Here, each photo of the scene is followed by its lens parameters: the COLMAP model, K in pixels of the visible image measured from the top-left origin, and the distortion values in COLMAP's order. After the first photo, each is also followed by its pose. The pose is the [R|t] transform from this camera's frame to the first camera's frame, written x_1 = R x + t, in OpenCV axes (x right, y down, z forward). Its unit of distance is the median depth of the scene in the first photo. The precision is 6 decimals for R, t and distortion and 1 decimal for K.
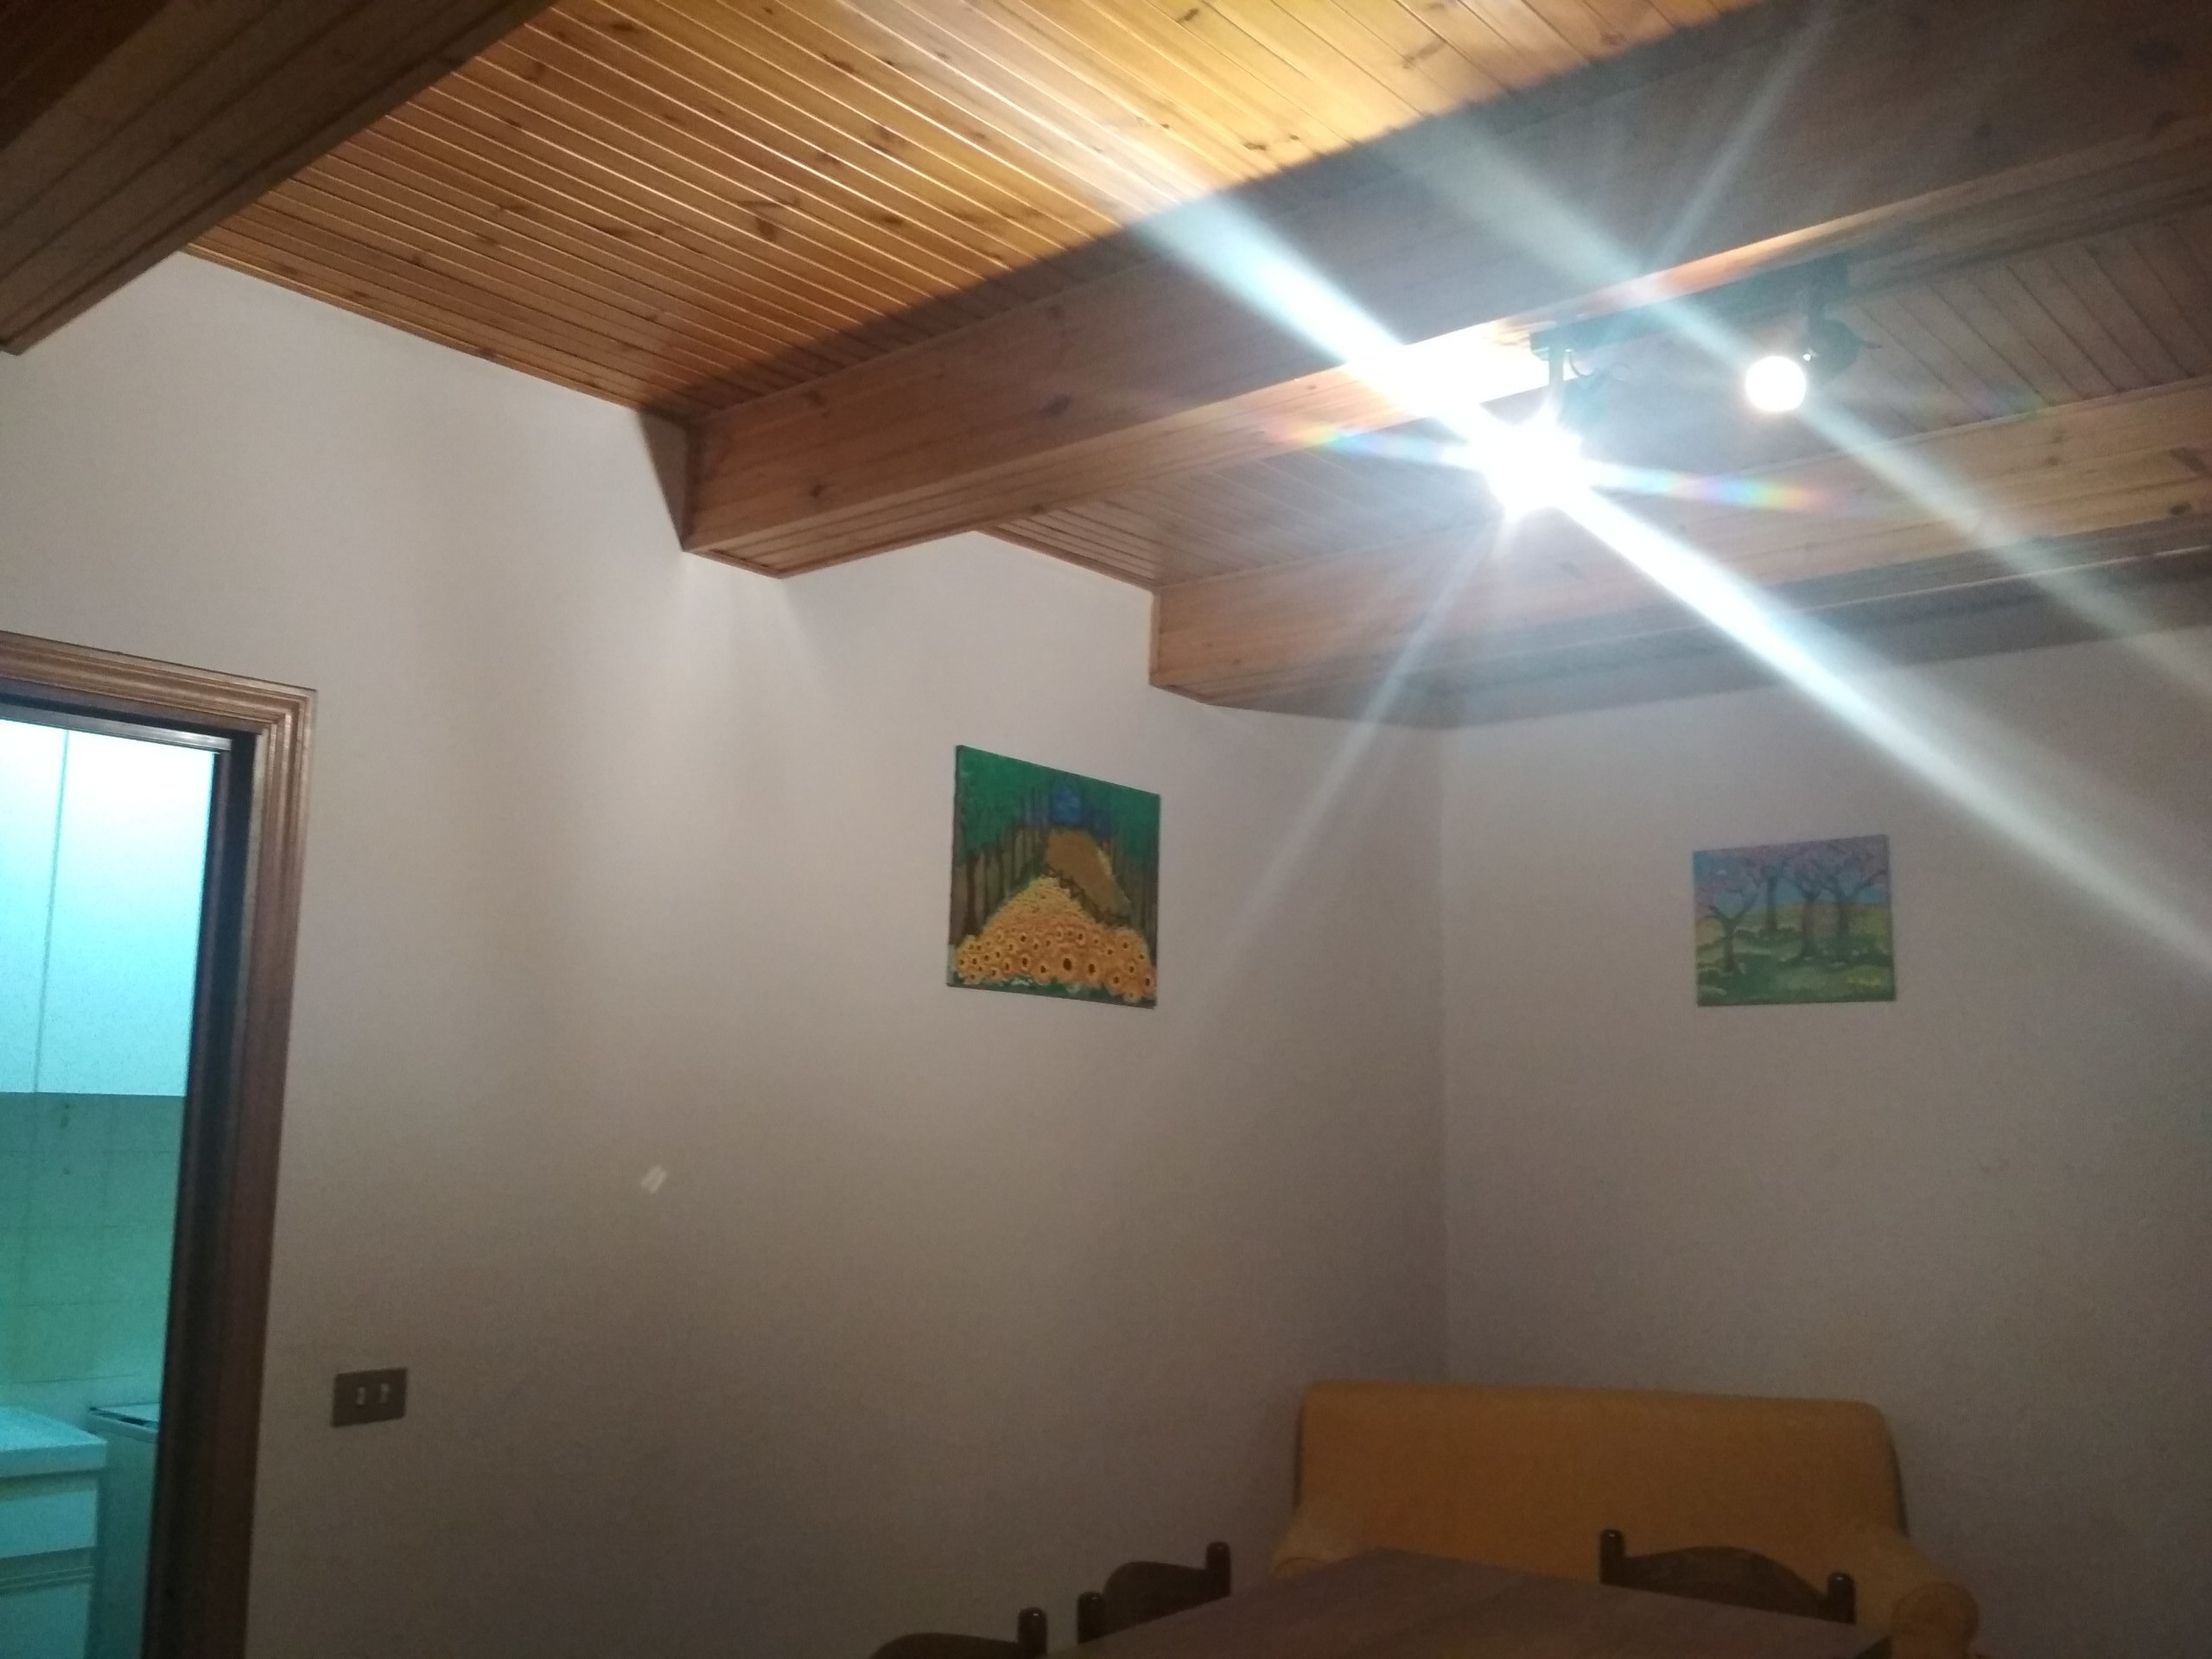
lens RADIAL K [[1975.4, 0, 1105.8], [0, 1975.4, 831.4], [0, 0, 1]] dist [-0.075589, -0.007371]
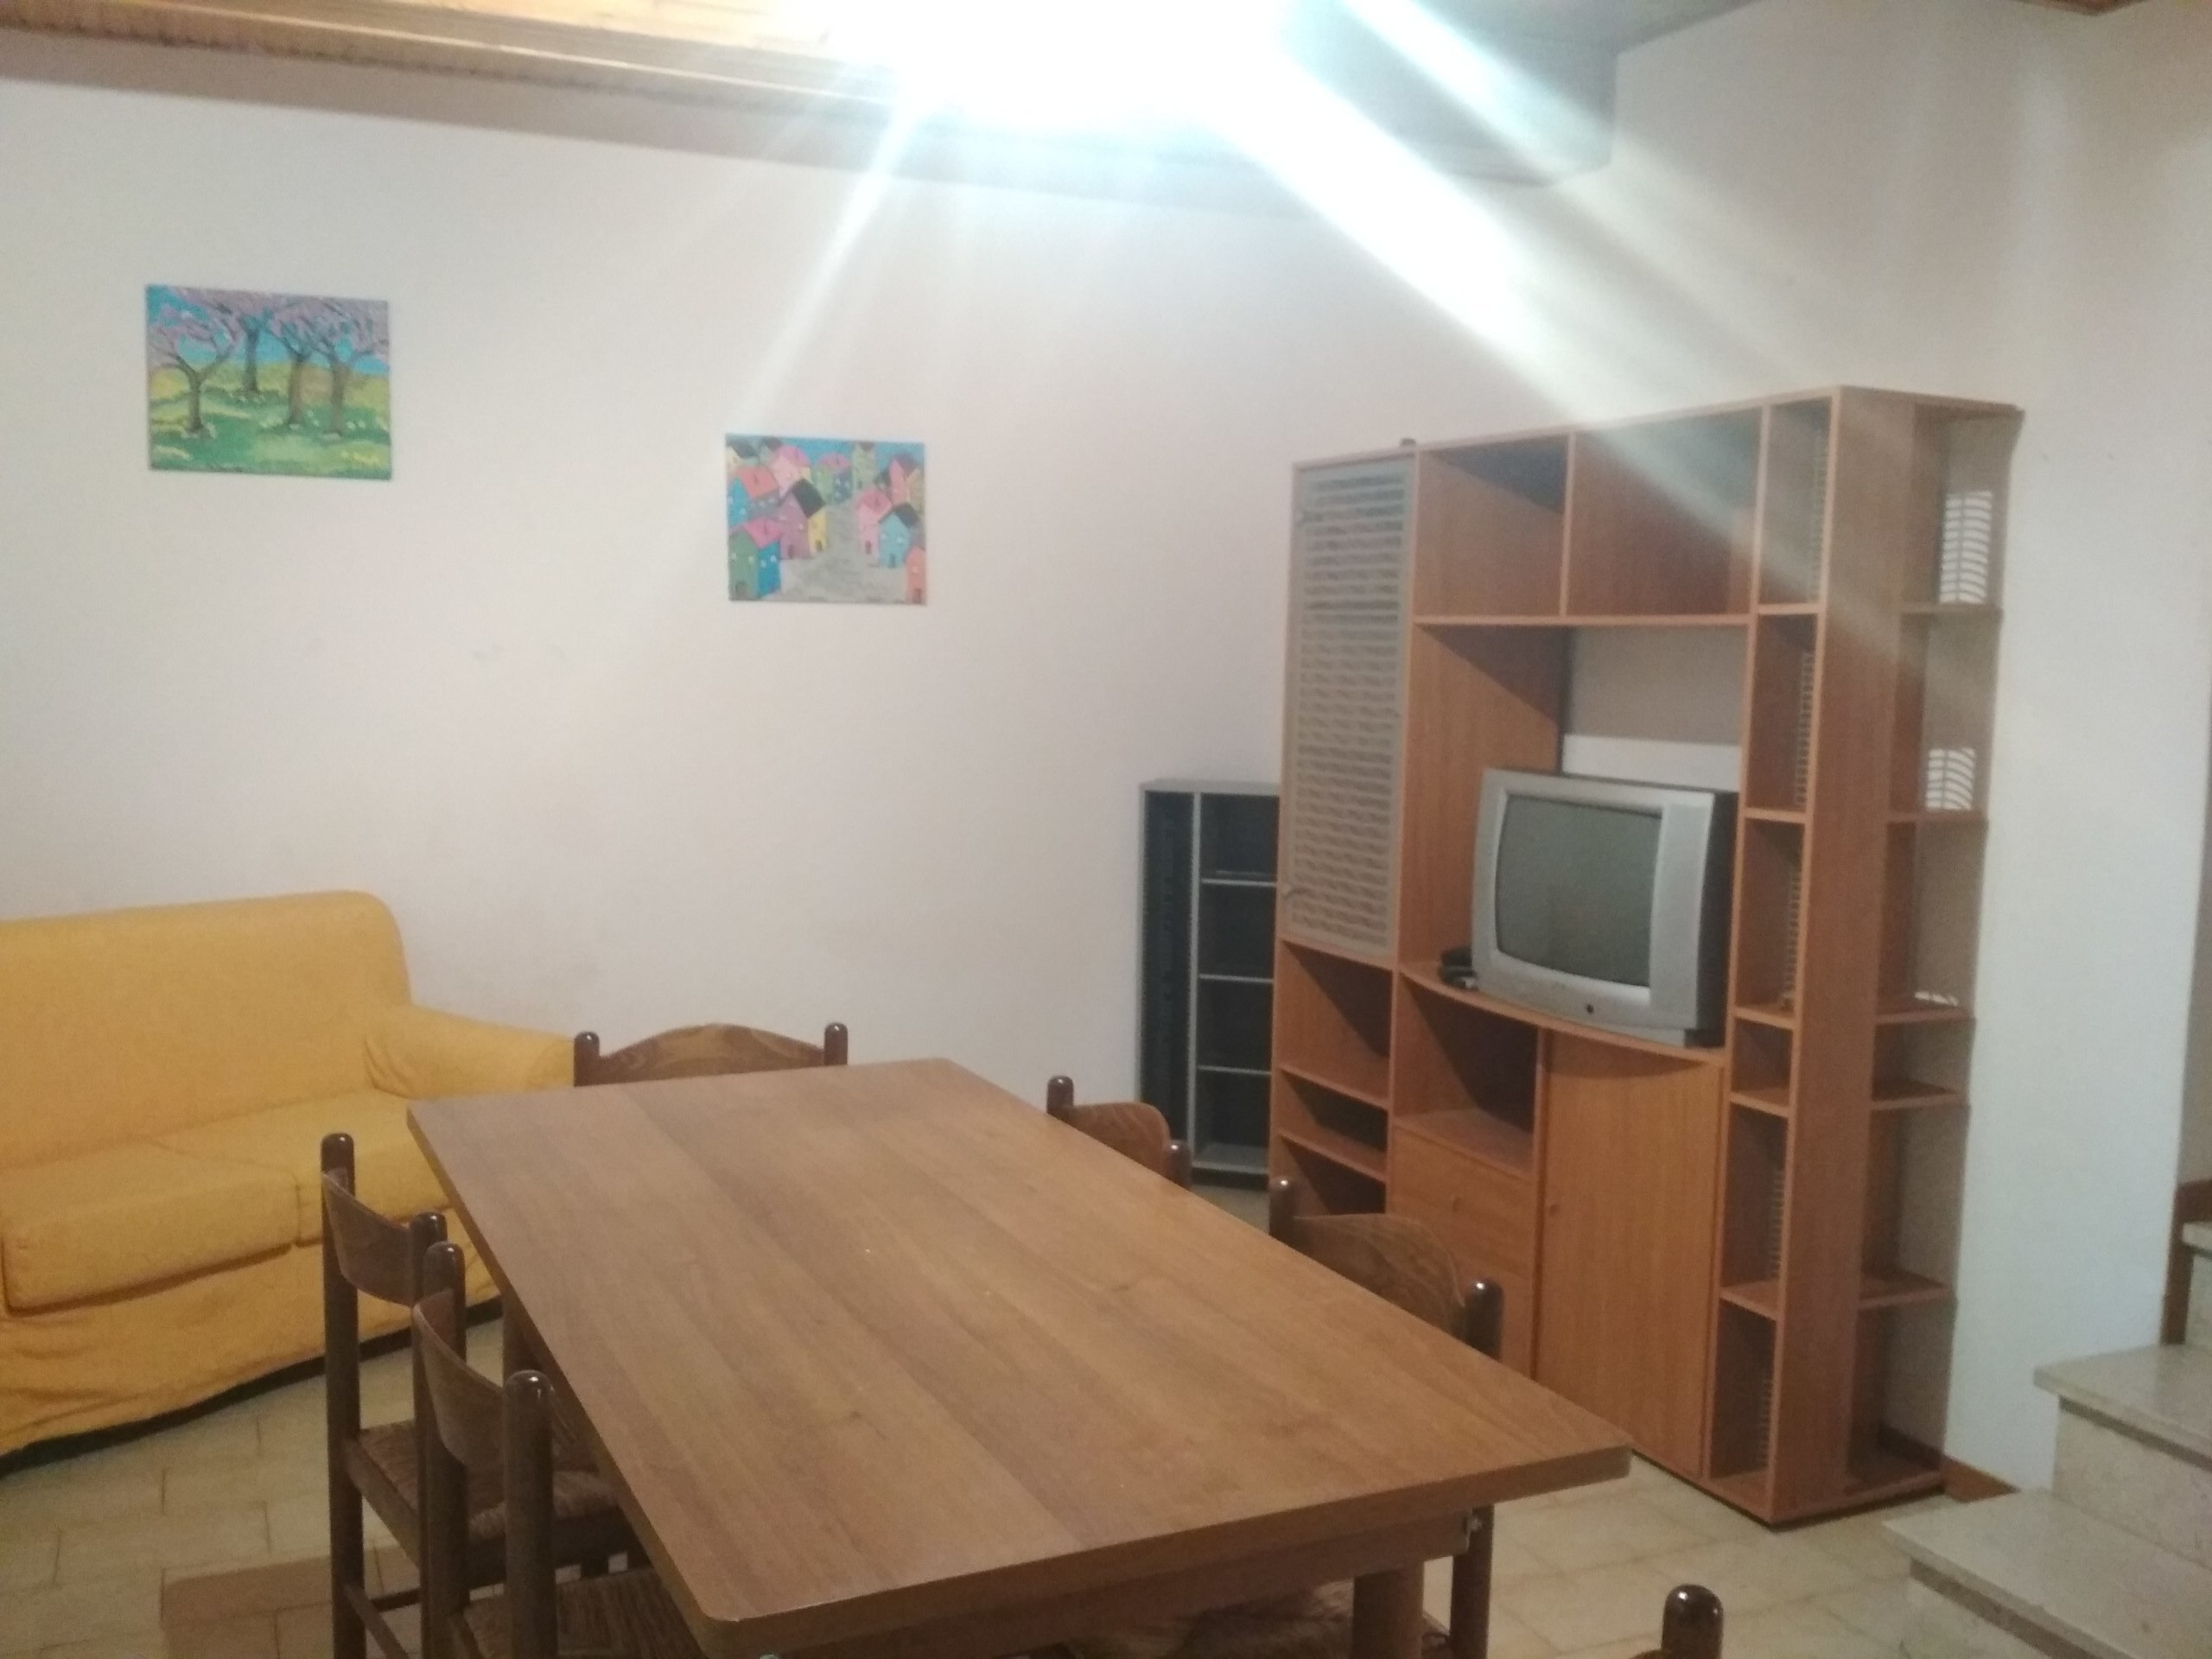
lens RADIAL K [[2062.0, 0, 1104.9], [0, 2062.0, 830.2], [0, 0, 1]] dist [-0.012634, 0.000000]
pose [[0.420348, -0.098437, 0.902008, -0.363349], [-0.144728, 0.974097, 0.173749, 0.026928], [-0.895746, -0.203581, 0.395213, 0.244856]]
